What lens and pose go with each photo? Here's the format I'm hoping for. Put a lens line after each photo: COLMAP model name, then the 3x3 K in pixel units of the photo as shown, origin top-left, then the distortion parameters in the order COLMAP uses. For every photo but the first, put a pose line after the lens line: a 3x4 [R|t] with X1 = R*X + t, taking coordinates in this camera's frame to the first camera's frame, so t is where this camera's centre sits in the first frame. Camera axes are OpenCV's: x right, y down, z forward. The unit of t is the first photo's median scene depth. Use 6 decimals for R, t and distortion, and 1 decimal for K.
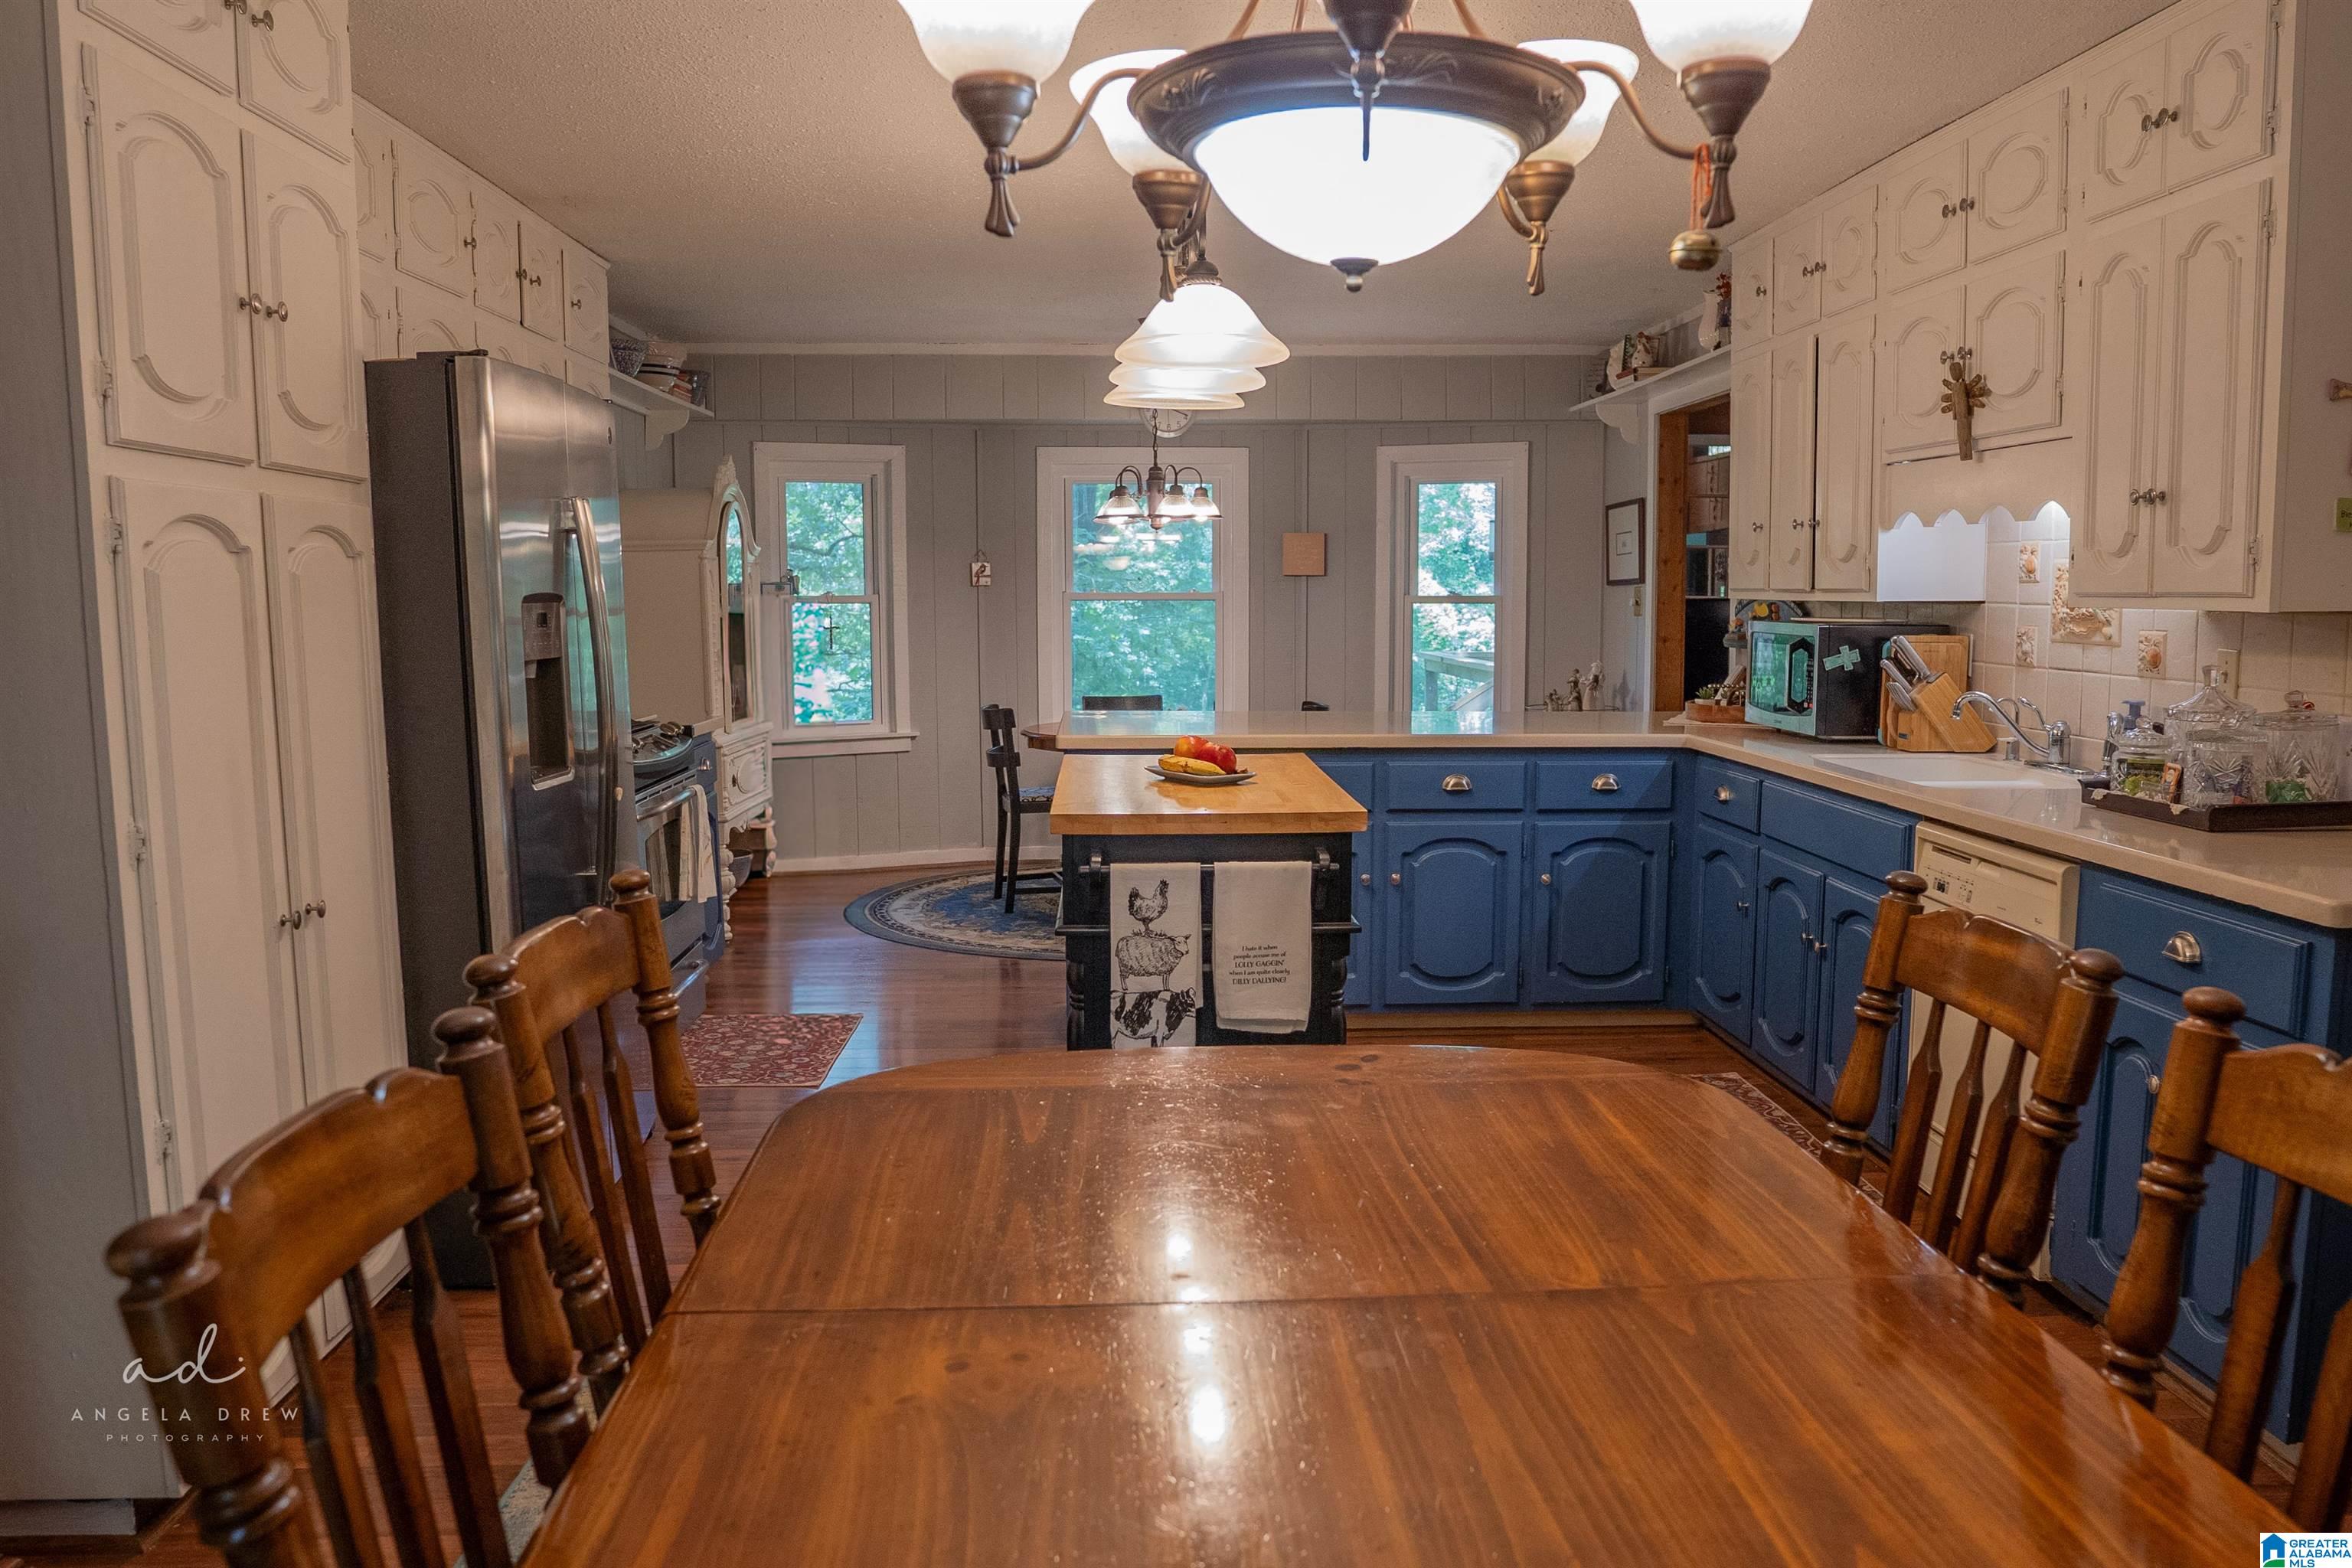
lens RADIAL K [[1771.0, 0, 1176.2], [0, 1771.0, 802.3], [0, 0, 1]] dist [-0.095943, 0.060569]
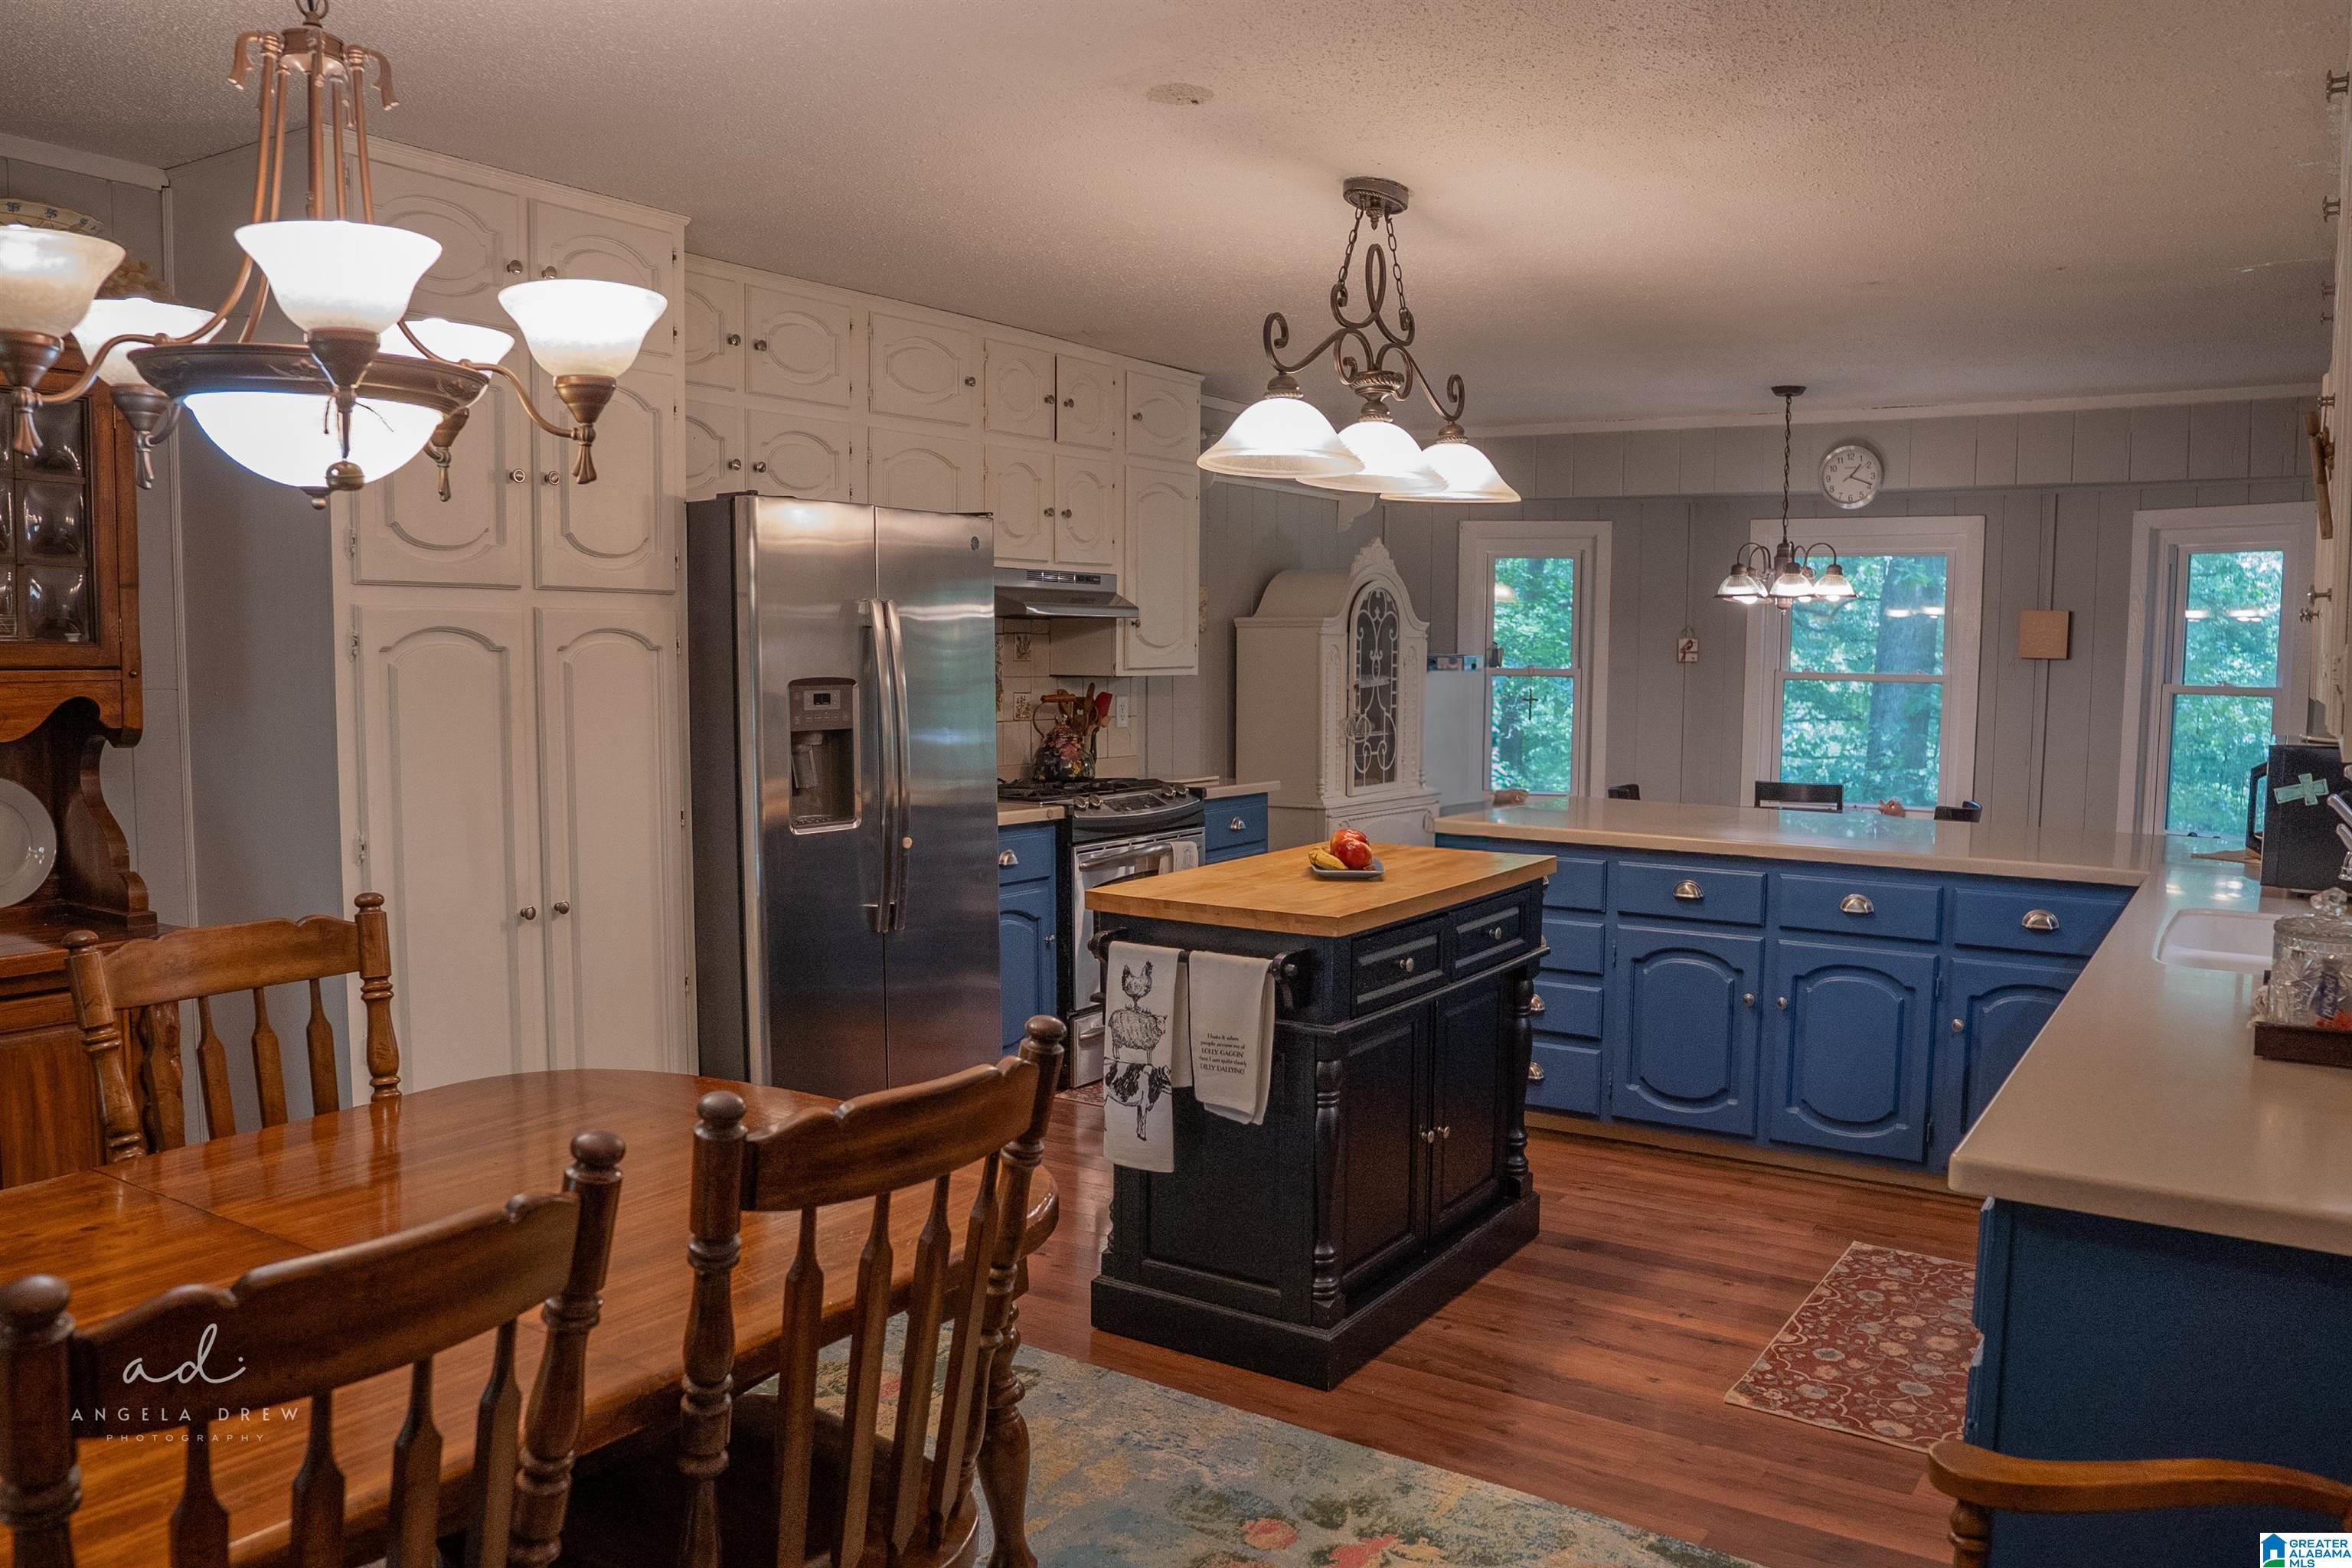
lens RADIAL K [[1771.0, 0, 1178.5], [0, 1771.0, 799.8], [0, 0, 1]] dist [-0.095943, 0.060569]
pose [[0.810428, 0.063008, -0.582440, 0.485861], [-0.081313, 0.996674, -0.005322, -0.038451], [0.580167, 0.051673, 0.812856, 0.103766]]
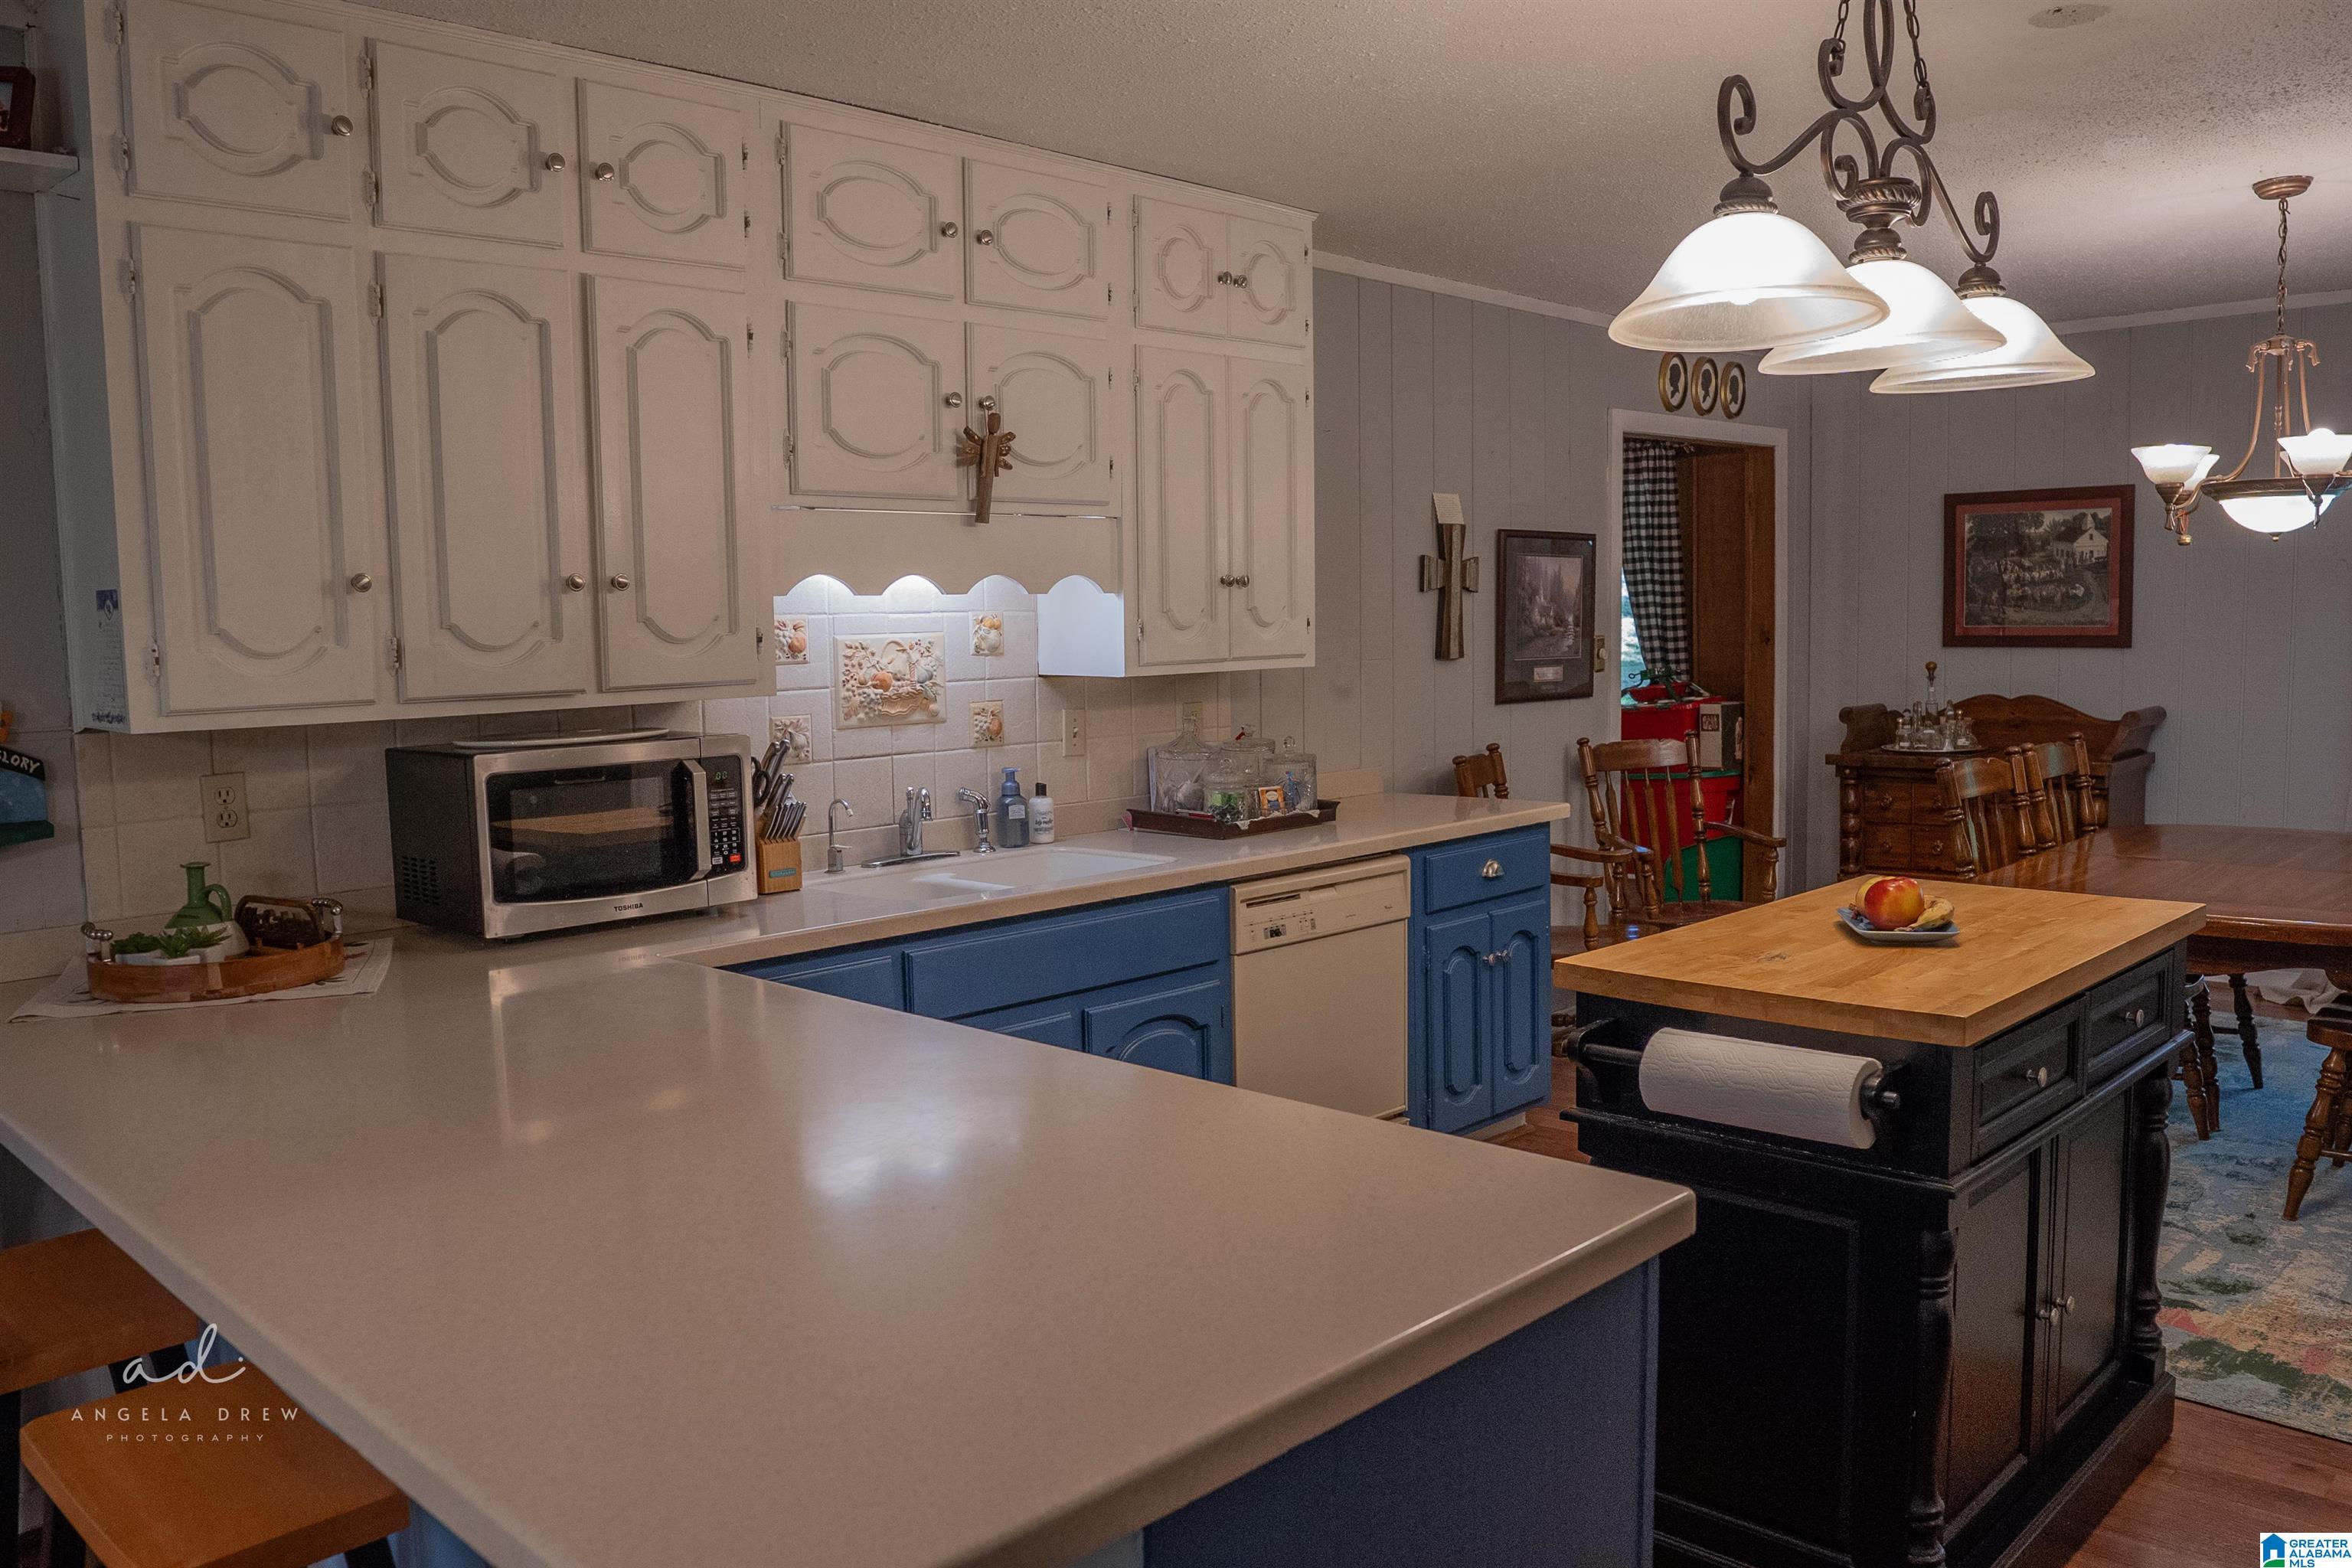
lens RADIAL K [[1771.0, 0, 1187.2], [0, 1771.0, 791.7], [0, 0, 1]] dist [-0.095943, 0.060569]
pose [[-0.683608, -0.053716, 0.727870, -0.279593], [0.112911, 0.977498, 0.178183, -0.209503], [-0.721063, 0.203992, -0.662160, 1.534113]]
